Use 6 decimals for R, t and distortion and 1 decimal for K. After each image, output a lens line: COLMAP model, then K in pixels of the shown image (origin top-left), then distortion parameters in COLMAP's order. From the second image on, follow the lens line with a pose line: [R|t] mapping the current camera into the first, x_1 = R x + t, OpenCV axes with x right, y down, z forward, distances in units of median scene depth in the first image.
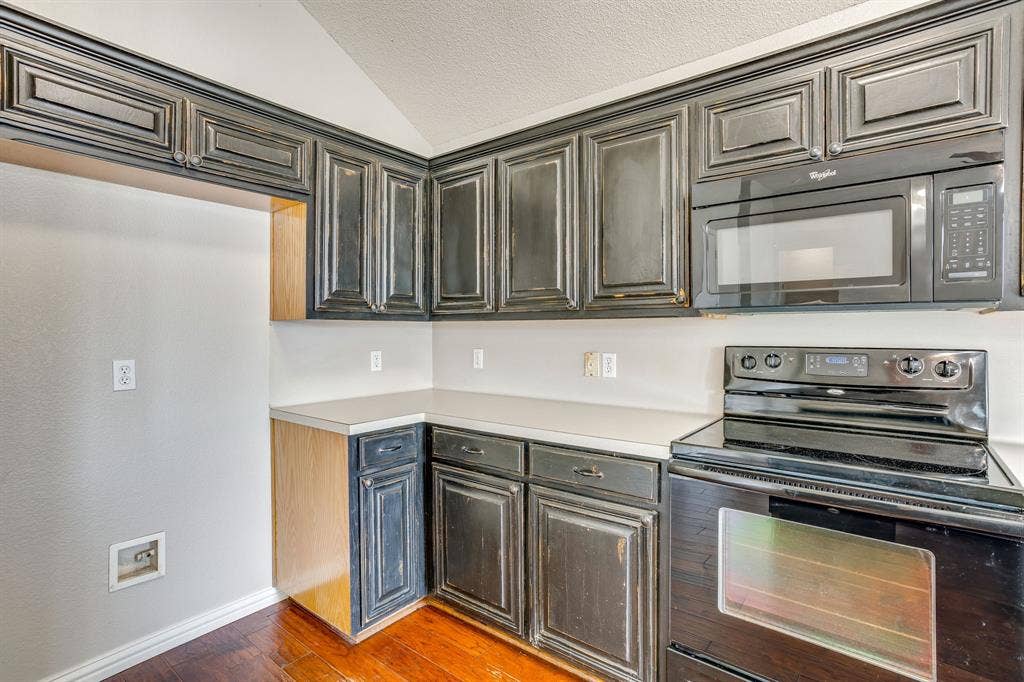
lens RADIAL K [[499.2, 0, 506.4], [0, 499.2, 332.5], [0, 0, 1]] dist [-0.063721, 0.035394]
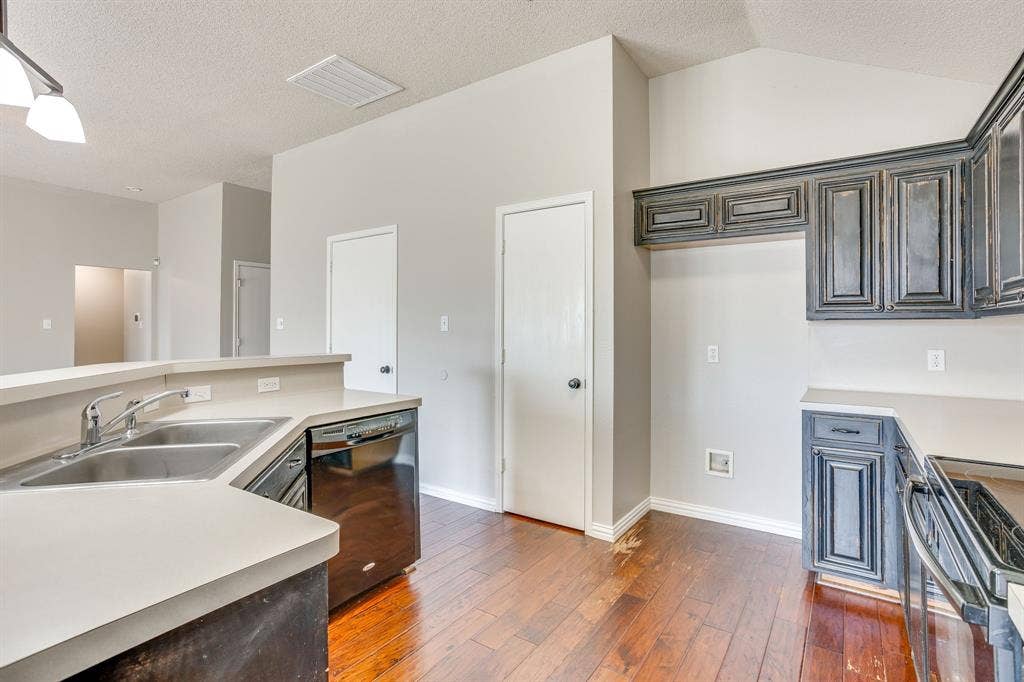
lens RADIAL K [[490.3, 0, 510.6], [0, 490.3, 334.4], [0, 0, 1]] dist [-0.053679, 0.032065]
pose [[0.065676, 0.013311, -0.997752, 0.868170], [-0.005496, 0.999901, 0.012978, -0.001488], [0.997826, 0.004631, 0.065742, 0.140690]]
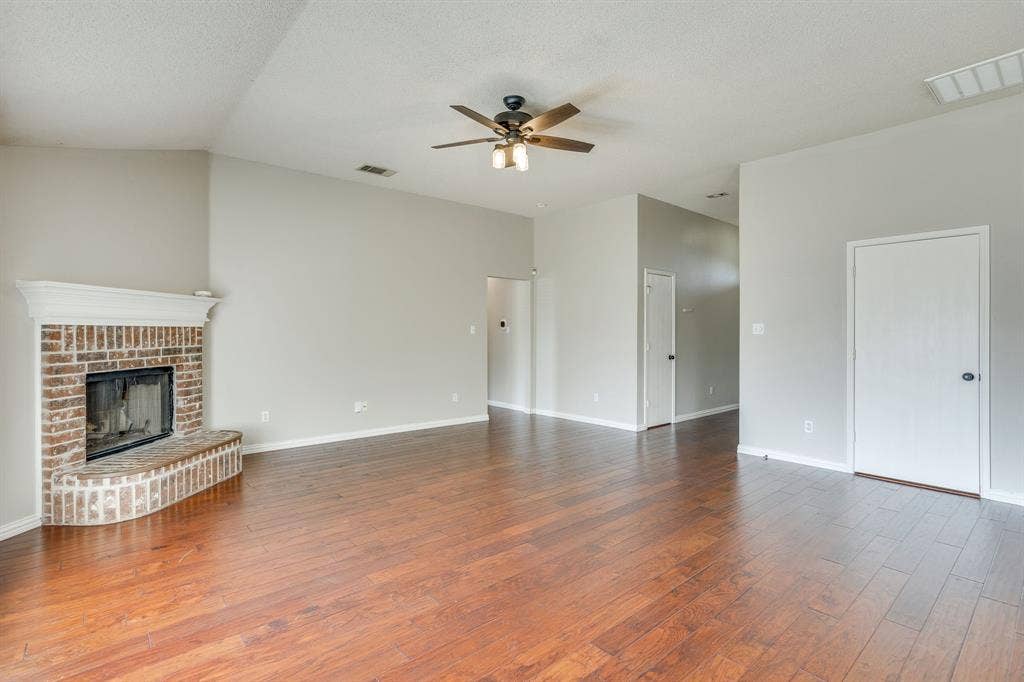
lens RADIAL K [[490.3, 0, 510.6], [0, 490.3, 334.4], [0, 0, 1]] dist [-0.053679, 0.032065]
pose [[-0.187717, 0.002156, -0.982221, 1.037572], [-0.005680, 0.999978, 0.003281, 0.011001], [0.982207, 0.006195, -0.187701, -1.722615]]
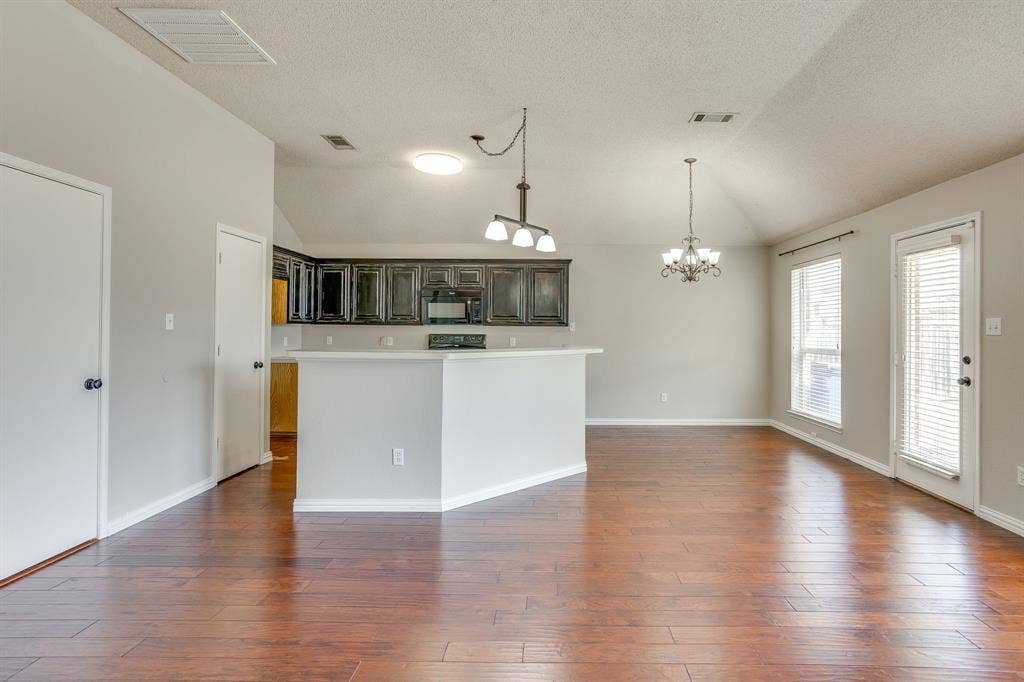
lens RADIAL K [[519.0, 0, 549.8], [0, 519.0, 324.6], [0, 0, 1]] dist [-0.065807, 0.039354]
pose [[0.788546, 0.015116, 0.614790, -1.088402], [-0.006964, 0.999853, -0.015652, 0.012988], [-0.614936, 0.008061, 0.788536, -2.316129]]
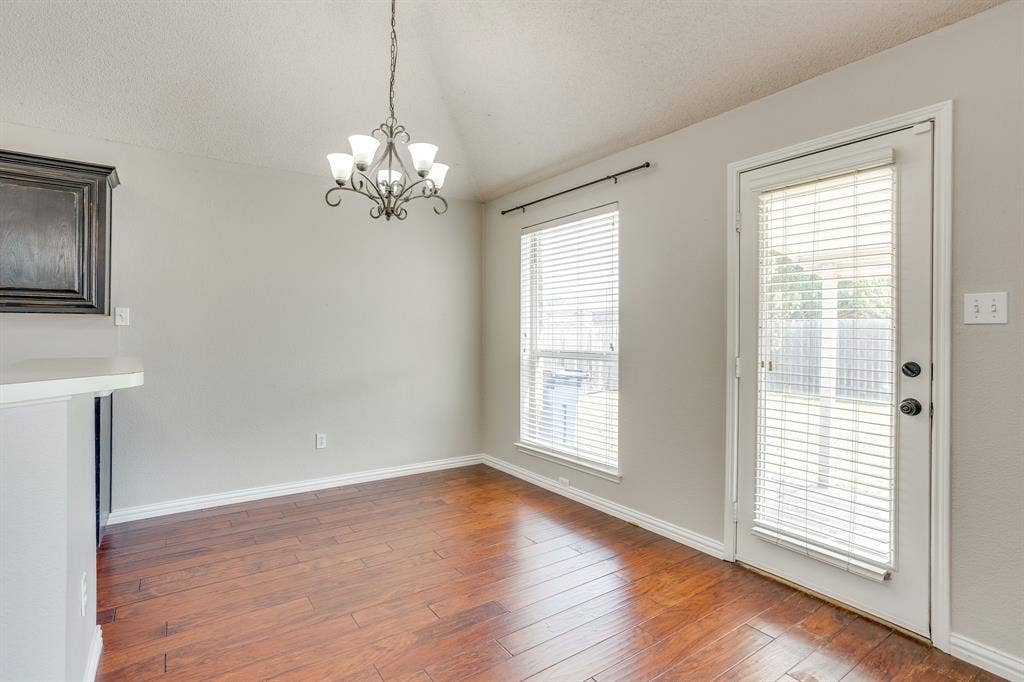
lens RADIAL K [[505.5, 0, 516.9], [0, 505.5, 327.5], [0, 0, 1]] dist [-0.055620, 0.037538]
pose [[0.285031, 0.011912, 0.958444, 0.058432], [0.001039, 0.999918, -0.012737, 0.029543], [-0.958518, 0.004626, 0.284995, -1.286295]]
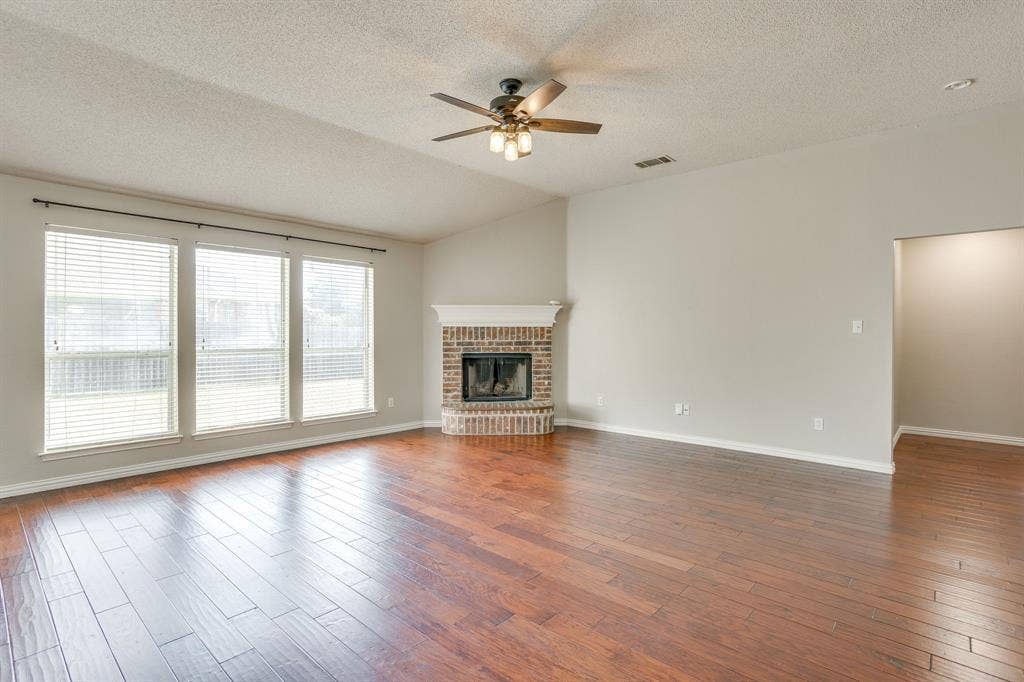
lens RADIAL K [[499.2, 0, 506.4], [0, 499.2, 332.5], [0, 0, 1]] dist [-0.063721, 0.035394]
pose [[-0.997838, -0.003209, 0.065644, -0.937233], [-0.002776, 0.999974, 0.006696, 0.007538], [-0.065664, 0.006499, -0.997821, -0.230131]]
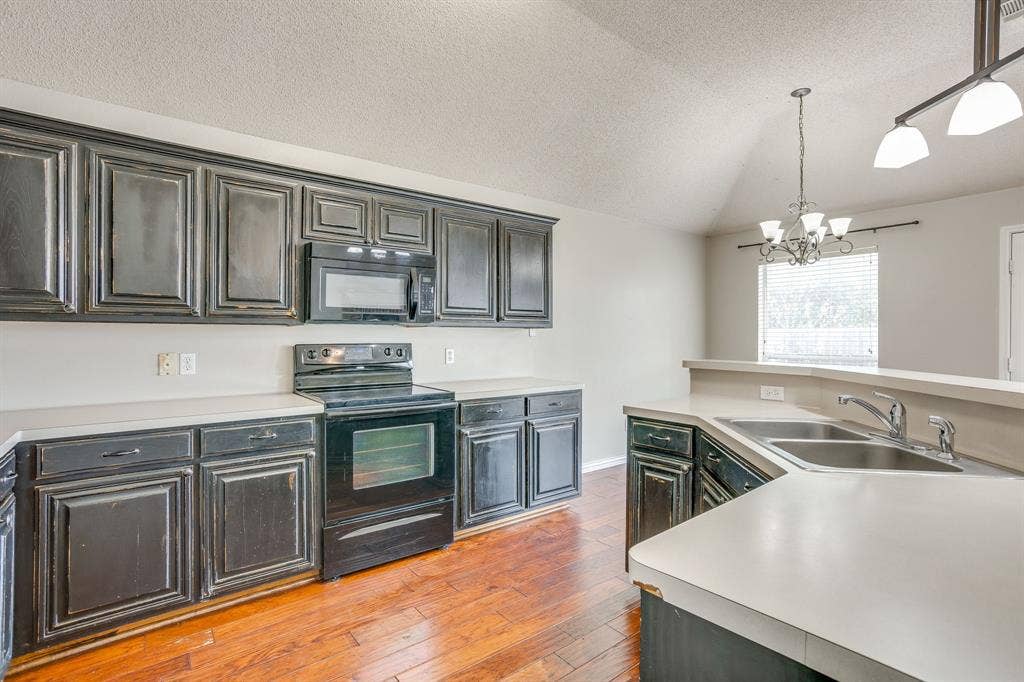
lens RADIAL K [[499.2, 0, 506.4], [0, 499.2, 332.5], [0, 0, 1]] dist [-0.063721, 0.035394]
pose [[0.245268, 0.008725, 0.969416, -0.860750], [0.000475, 0.999958, -0.009120, 0.005037], [-0.969455, 0.002697, 0.245254, 0.007942]]
